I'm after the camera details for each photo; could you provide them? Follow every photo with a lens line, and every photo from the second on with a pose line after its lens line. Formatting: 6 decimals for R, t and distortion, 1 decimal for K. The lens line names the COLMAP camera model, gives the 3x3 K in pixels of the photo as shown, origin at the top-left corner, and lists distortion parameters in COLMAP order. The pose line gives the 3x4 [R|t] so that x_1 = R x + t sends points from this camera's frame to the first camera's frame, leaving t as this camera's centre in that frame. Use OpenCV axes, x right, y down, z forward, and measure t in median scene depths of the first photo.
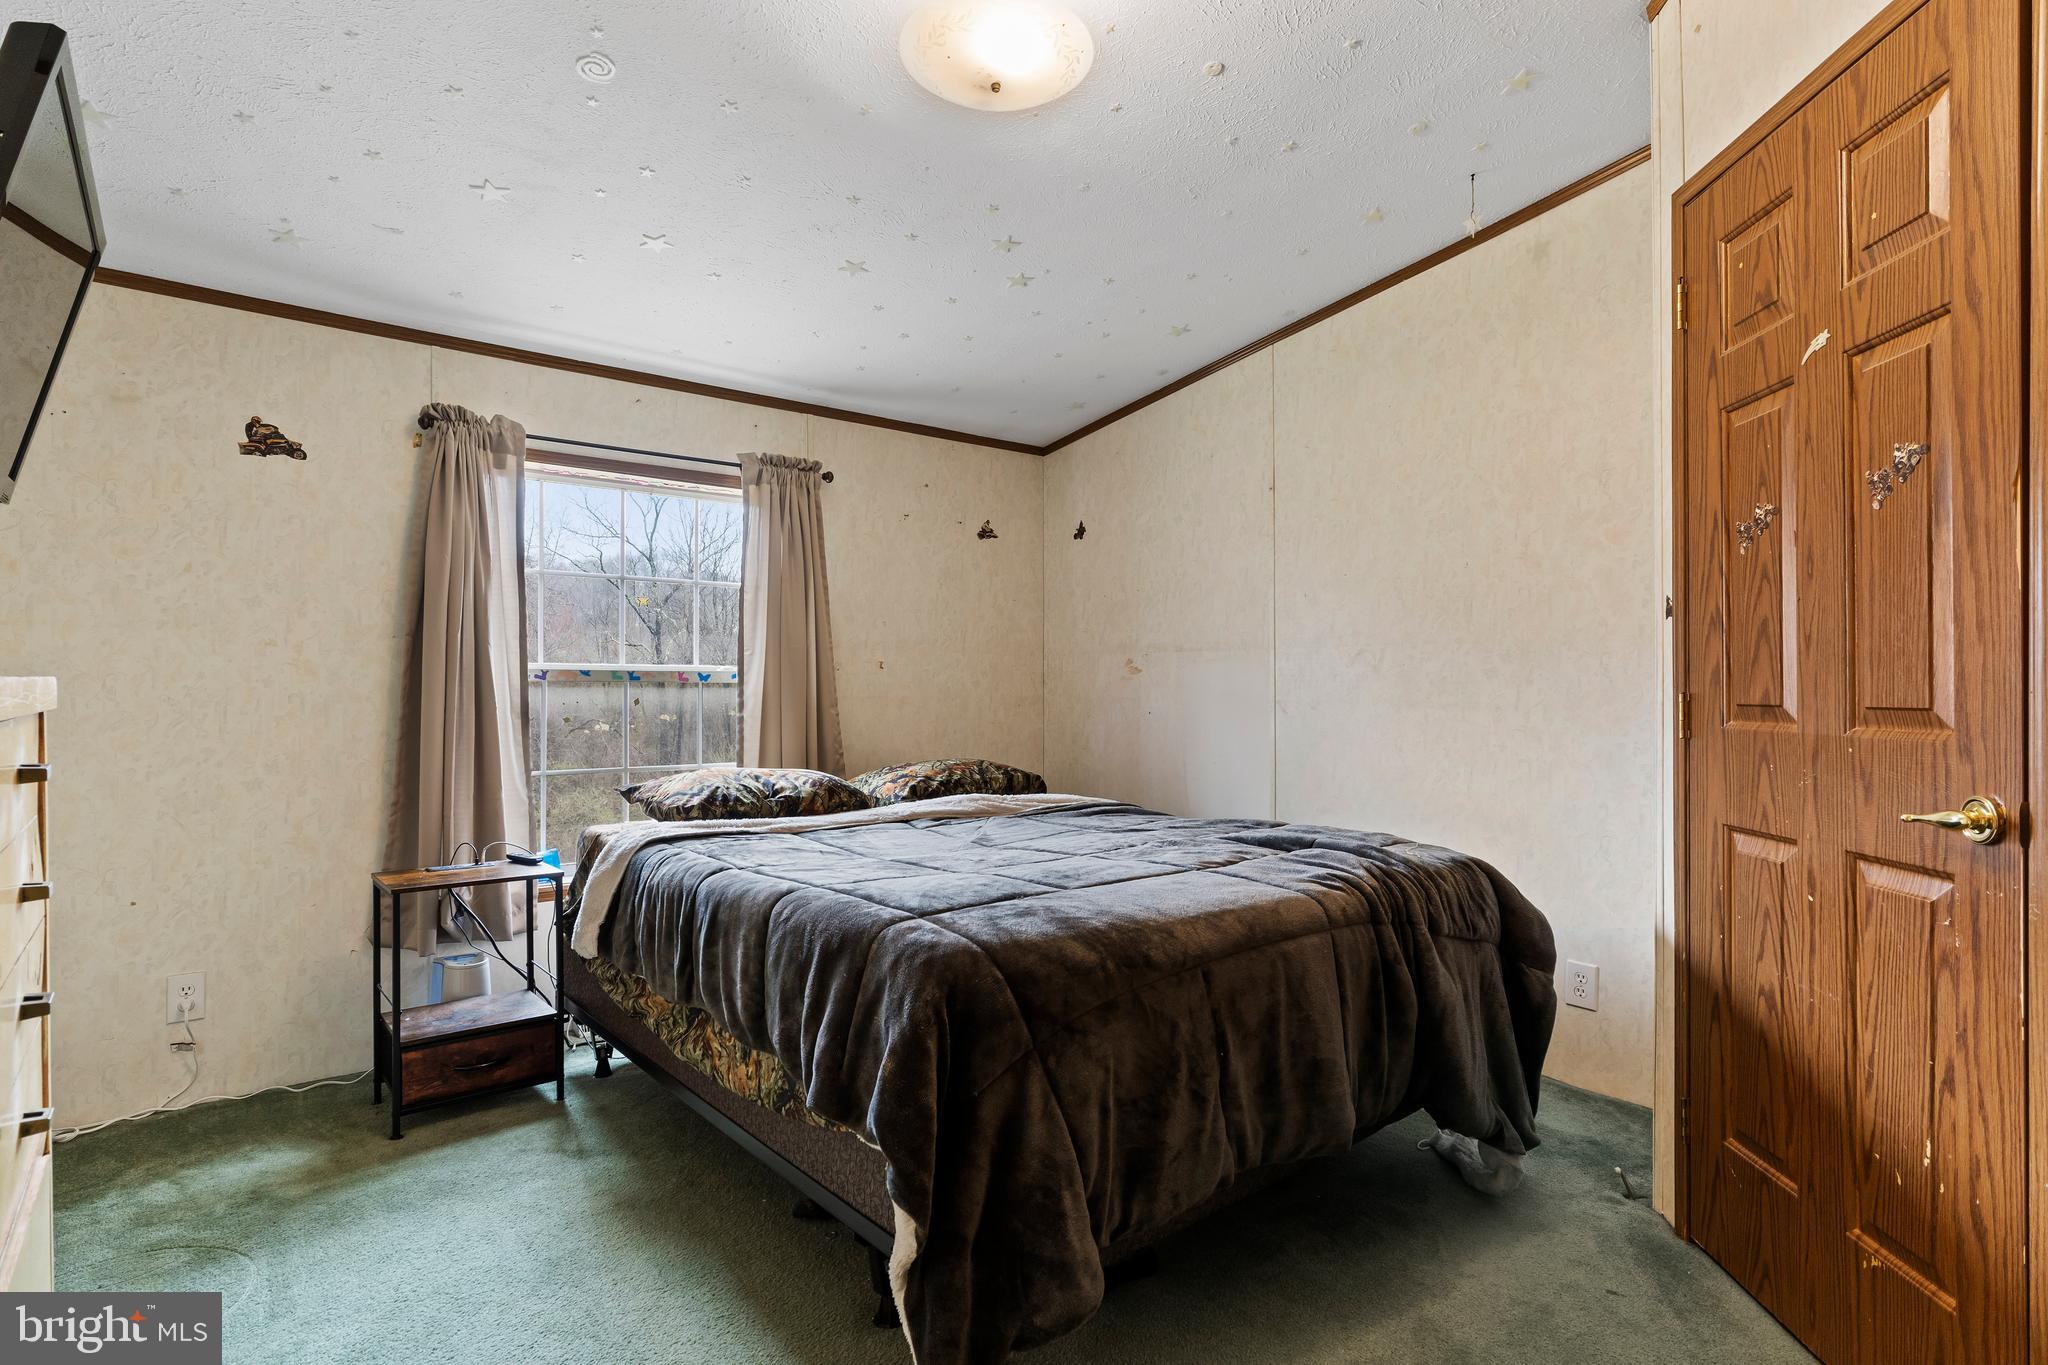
lens RADIAL K [[1057.7, 0, 1016.6], [0, 1057.7, 683.8], [0, 0, 1]] dist [-0.010918, 0.004900]
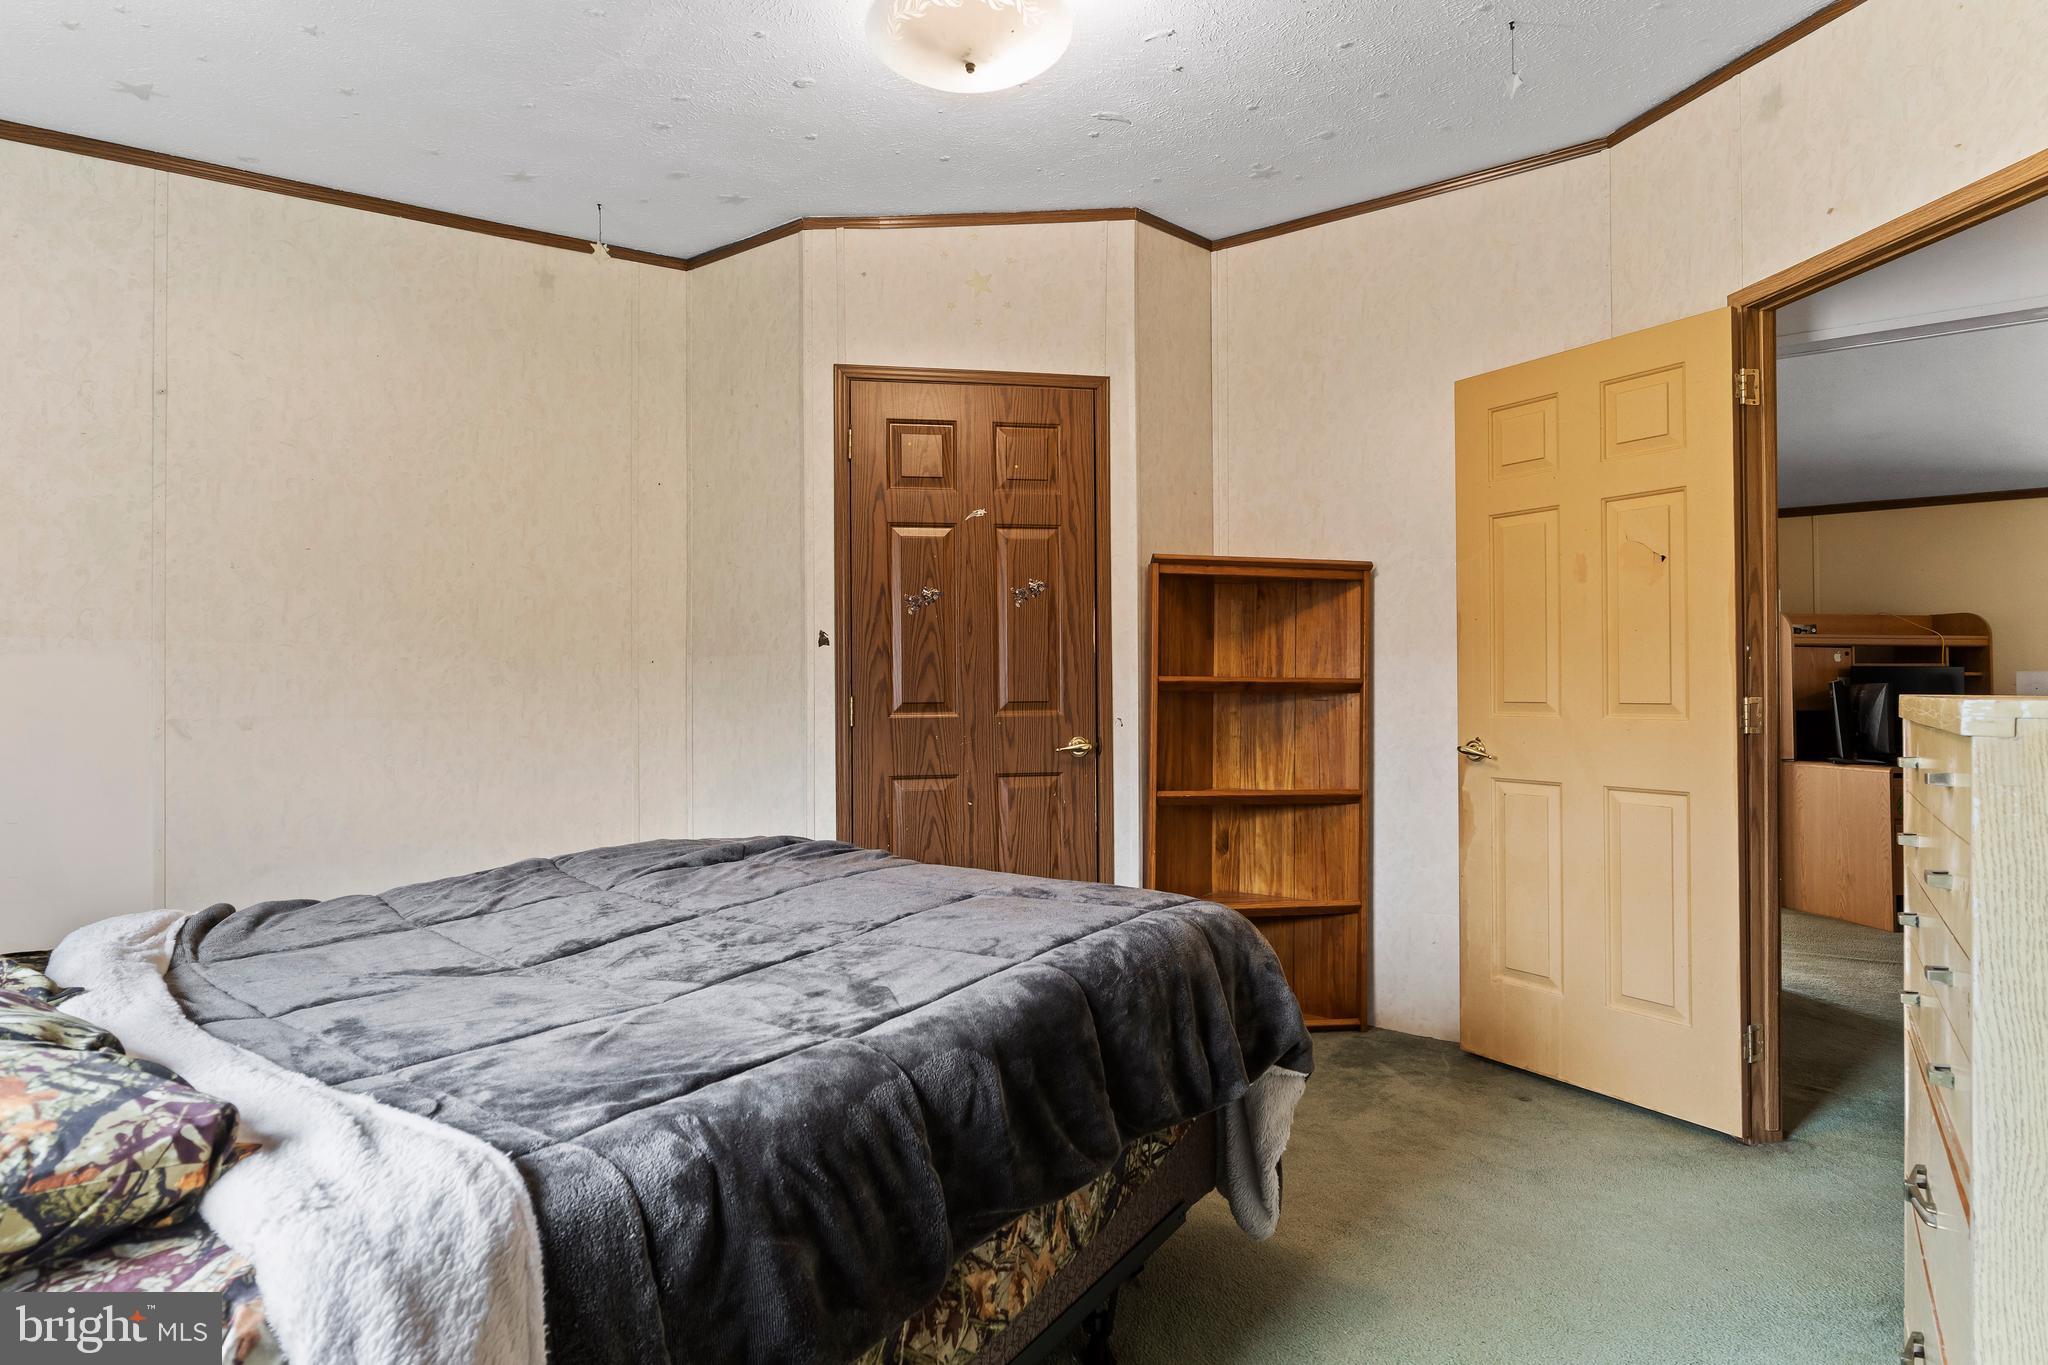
lens RADIAL K [[1057.7, 0, 1017.0], [0, 1057.7, 677.0], [0, 0, 1]] dist [-0.010918, 0.004900]
pose [[-0.272474, 0.010601, 0.962105, -1.026481], [0.002167, 0.999944, -0.010404, -0.003782], [-0.962161, -0.000750, -0.272481, 1.340166]]
